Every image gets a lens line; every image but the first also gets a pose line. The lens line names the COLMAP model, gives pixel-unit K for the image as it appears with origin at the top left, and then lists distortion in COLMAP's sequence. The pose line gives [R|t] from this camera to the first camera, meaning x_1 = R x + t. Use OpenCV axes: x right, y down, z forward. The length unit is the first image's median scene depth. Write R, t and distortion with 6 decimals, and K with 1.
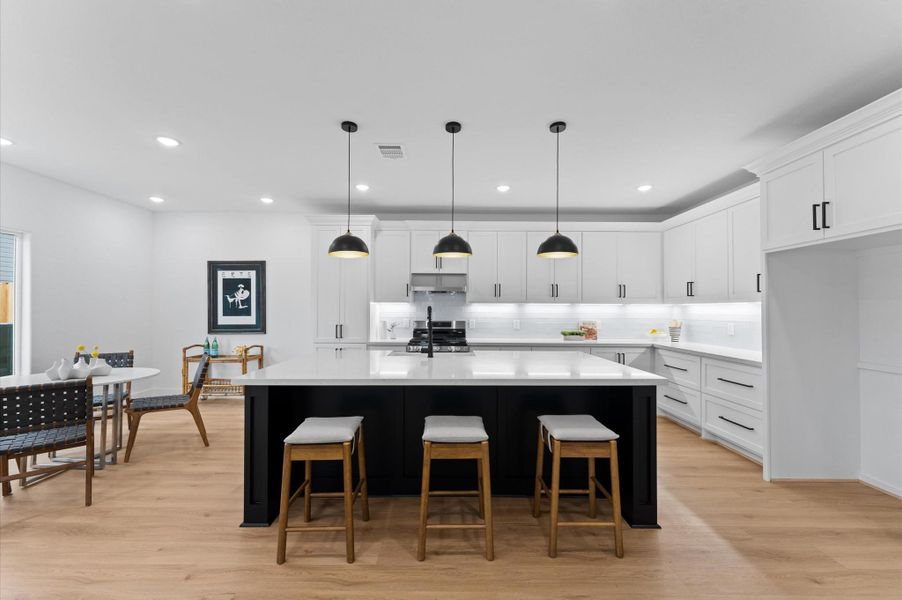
lens RADIAL K [[358.2, 0, 450.3], [0, 358.2, 307.5], [0, 0, 1]] dist [0.003707, -0.000486]
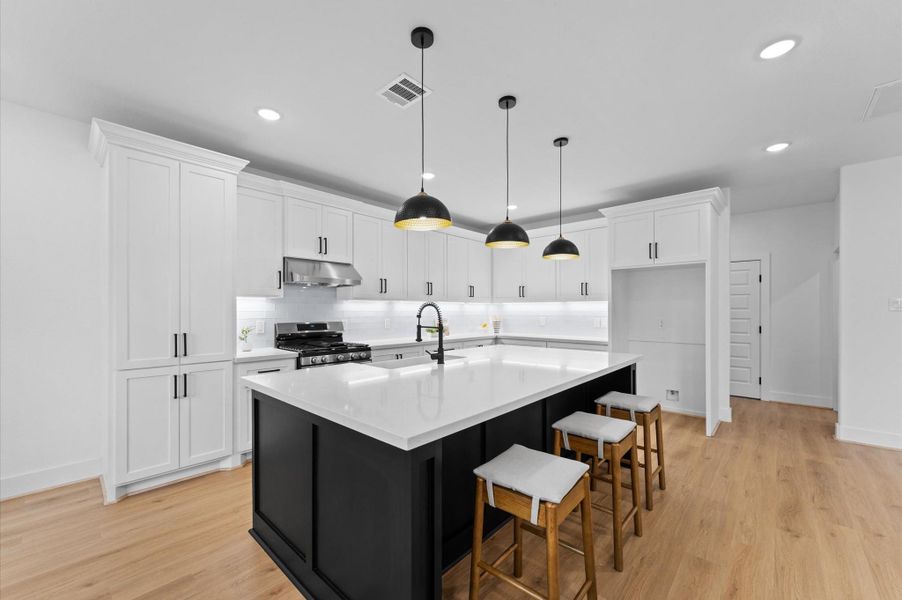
lens RADIAL K [[358.2, 0, 448.6], [0, 358.2, 306.1], [0, 0, 1]] dist [0.003707, -0.000486]
pose [[0.678221, 0.003299, 0.734851, -0.521653], [-0.000383, 0.999991, -0.004135, 0.007875], [-0.734858, 0.002523, 0.678216, 0.348133]]
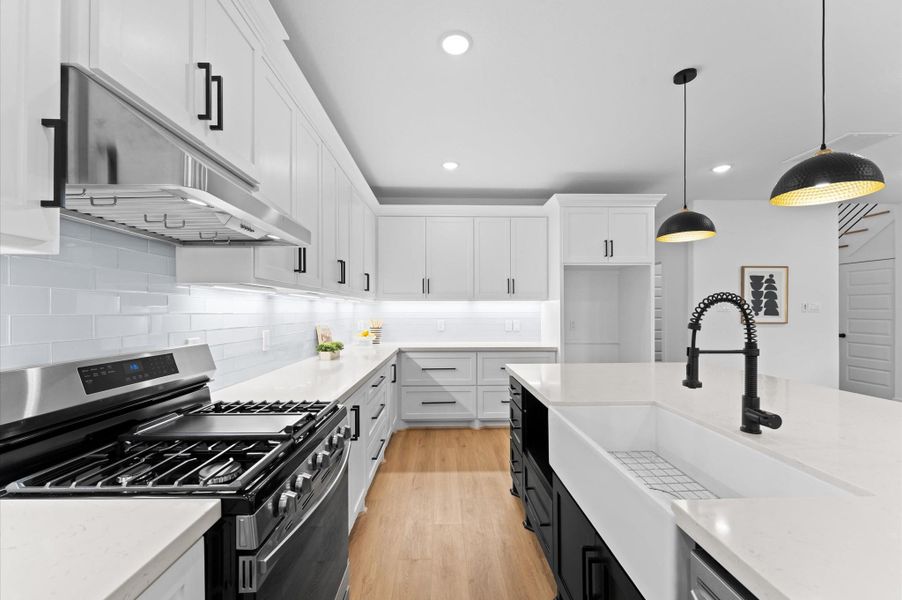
lens RADIAL K [[358.2, 0, 449.1], [0, 358.2, 309.0], [0, 0, 1]] dist [0.003707, -0.000486]
pose [[-0.022157, -0.000795, 0.999754, -0.335287], [-0.003794, 0.999993, 0.000712, 0.011069], [-0.999747, -0.003777, -0.022160, 1.069069]]
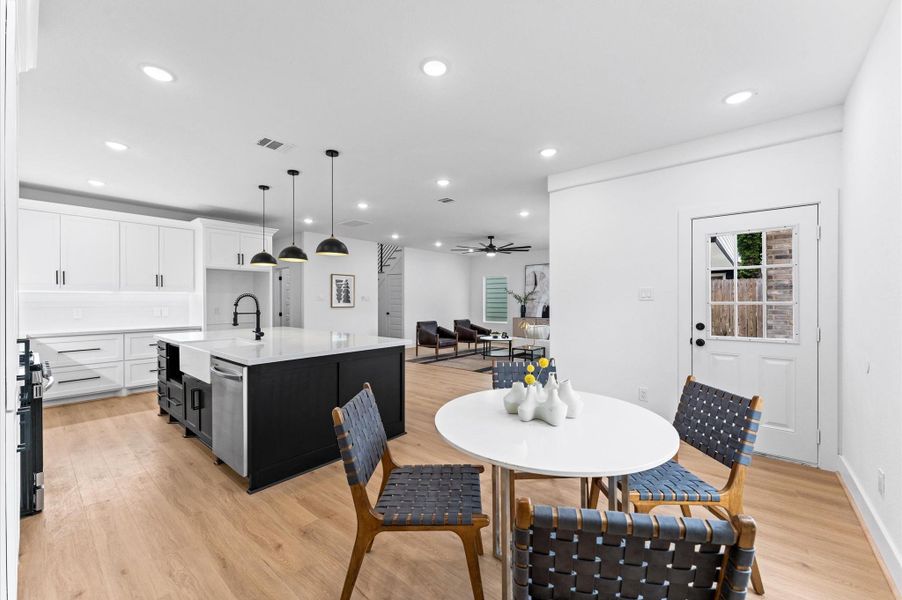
lens RADIAL K [[358.2, 0, 449.7], [0, 358.2, 300.5], [0, 0, 1]] dist [0.003707, -0.000486]
pose [[-0.763115, -0.004971, 0.646244, -0.996943], [-0.005583, 0.999984, 0.001099, 0.010288], [-0.646239, -0.002770, -0.763130, 1.189508]]
